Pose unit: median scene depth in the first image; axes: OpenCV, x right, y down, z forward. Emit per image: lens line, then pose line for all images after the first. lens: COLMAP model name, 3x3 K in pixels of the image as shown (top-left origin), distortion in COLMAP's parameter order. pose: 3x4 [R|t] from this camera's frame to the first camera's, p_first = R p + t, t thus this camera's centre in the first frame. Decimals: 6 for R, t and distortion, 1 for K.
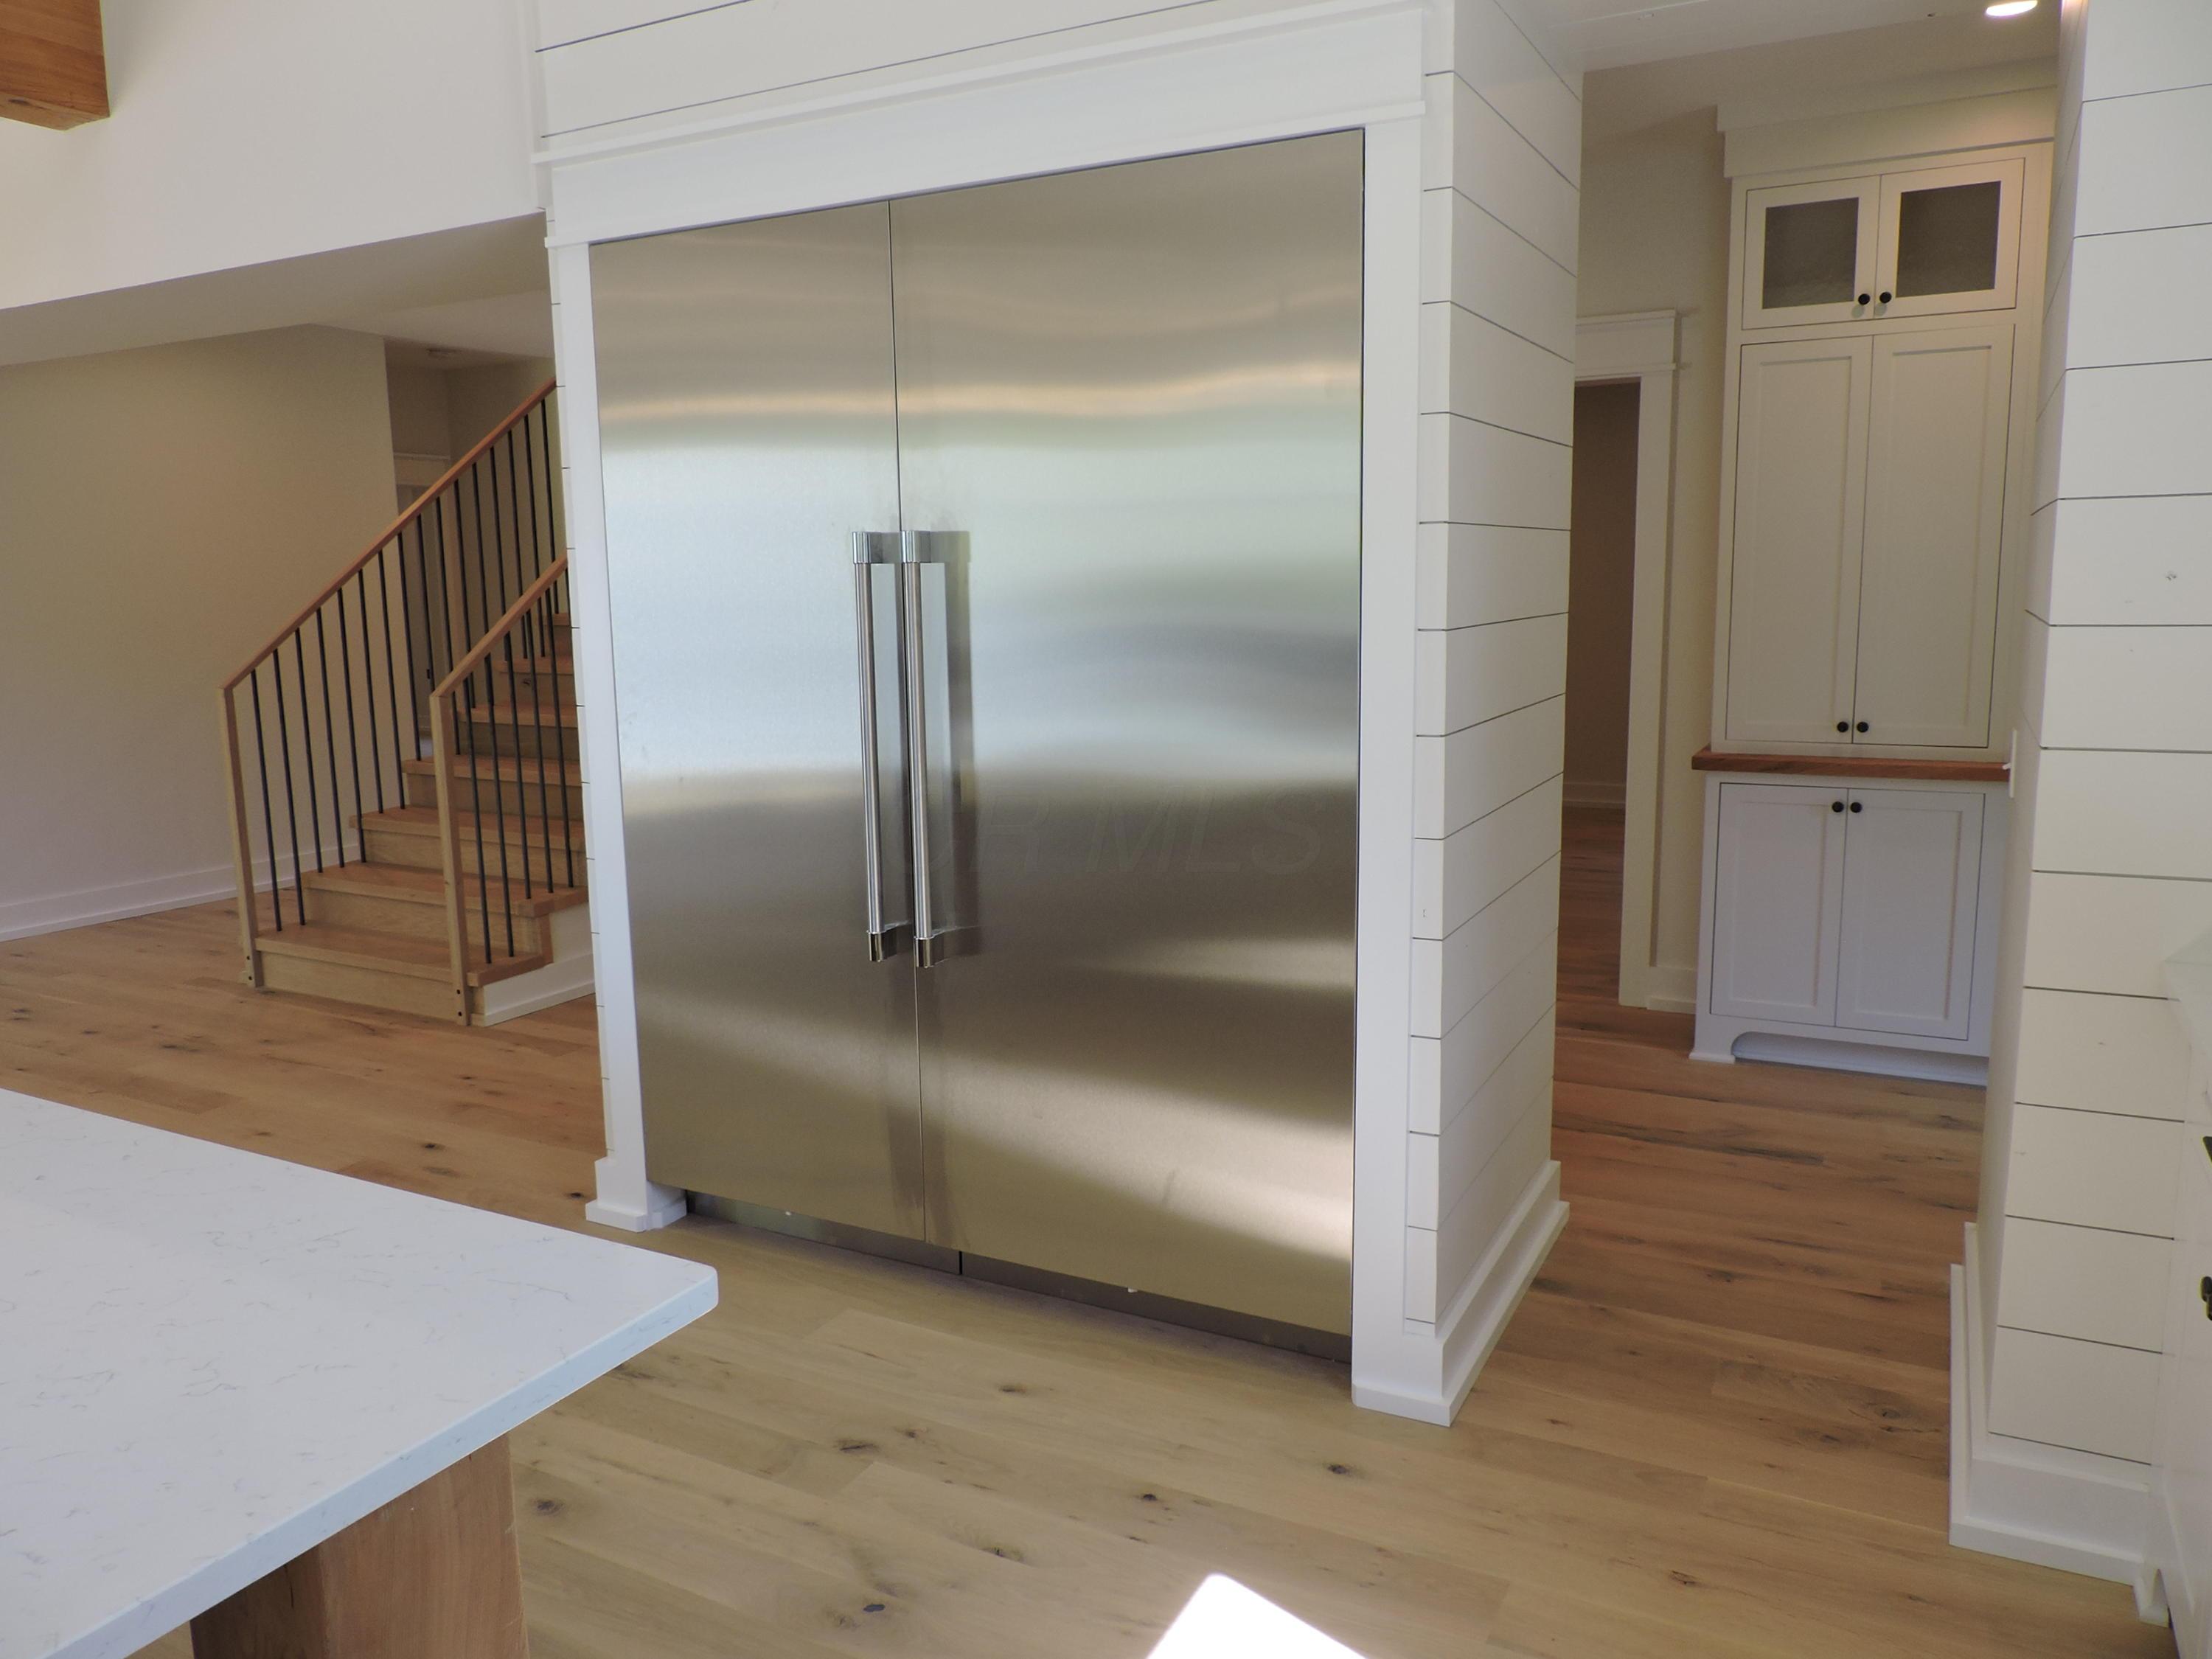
lens RADIAL K [[1581.1, 0, 1109.4], [0, 1581.1, 823.6], [0, 0, 1]] dist [-0.002977, -0.001165]
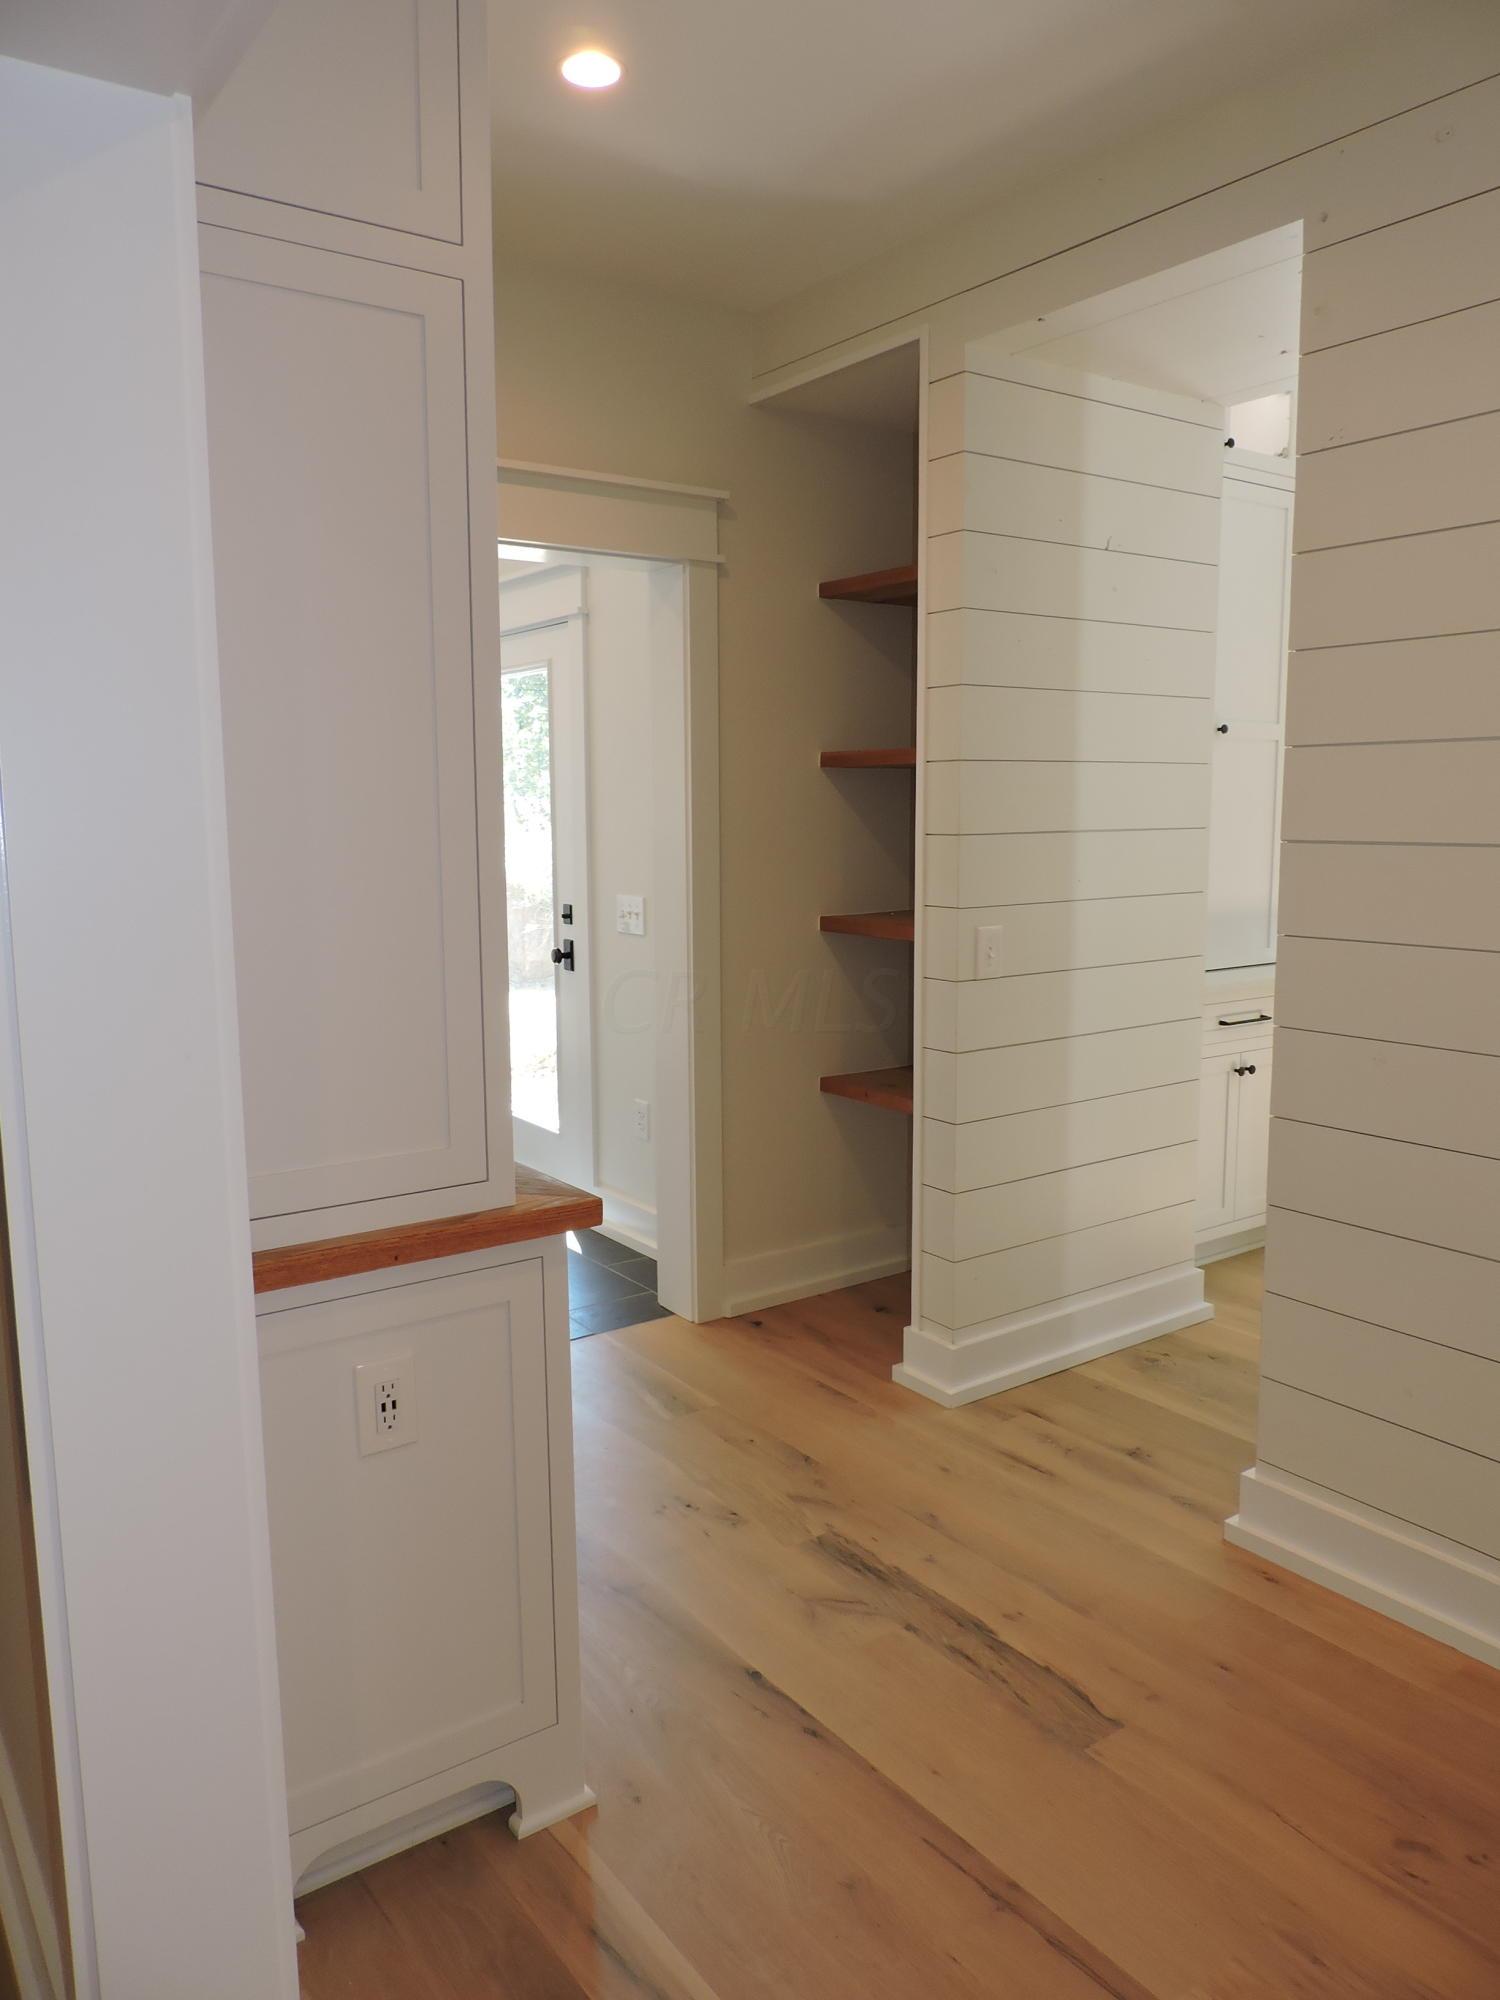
lens RADIAL K [[1429.6, 0, 750.0], [0, 1429.6, 1000.0], [0, 0, 1]] dist [-0.002977, -0.001165]
pose [[-0.891608, -0.031540, 0.451708, 0.156845], [0.101047, 0.958556, 0.266383, -0.230859], [-0.441389, 0.283153, -0.851469, 1.480523]]
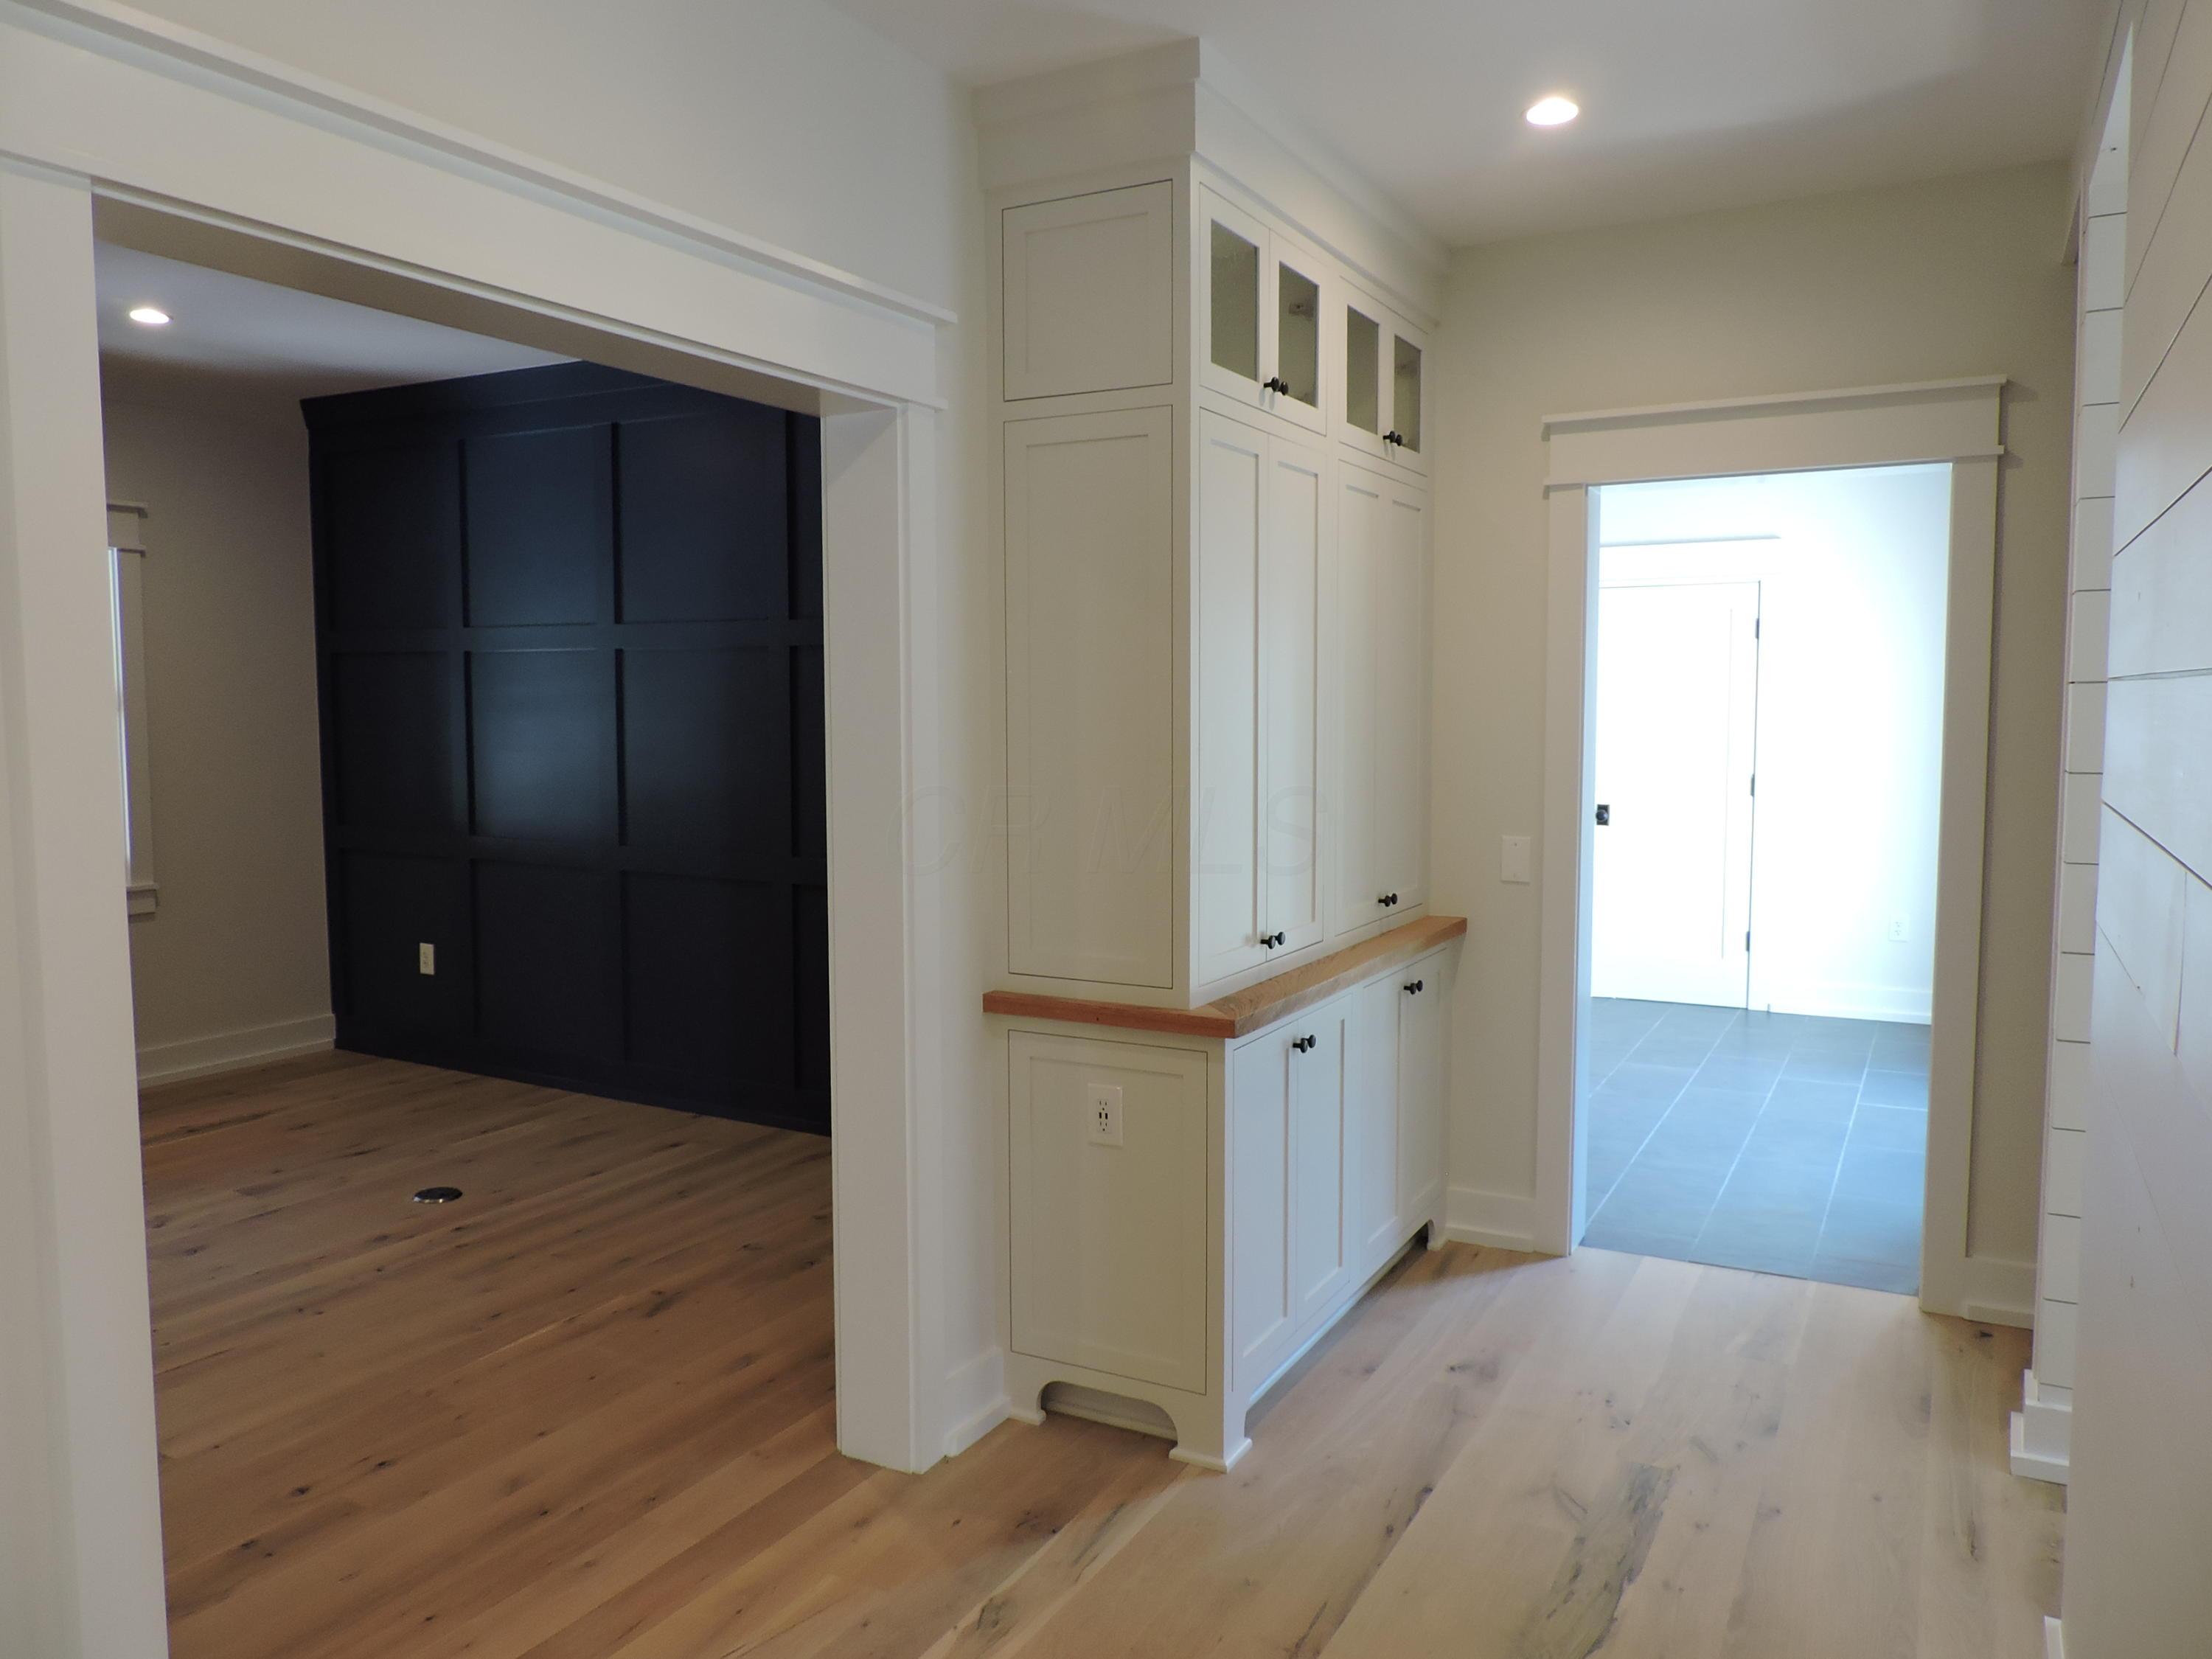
lens RADIAL K [[1581.1, 0, 1109.4], [0, 1581.1, 823.6], [0, 0, 1]] dist [-0.002977, -0.001165]
pose [[0.023062, -0.055402, 0.998198, -0.313412], [0.169853, 0.984164, 0.050699, -0.182160], [-0.985200, 0.168378, 0.032107, 1.133996]]
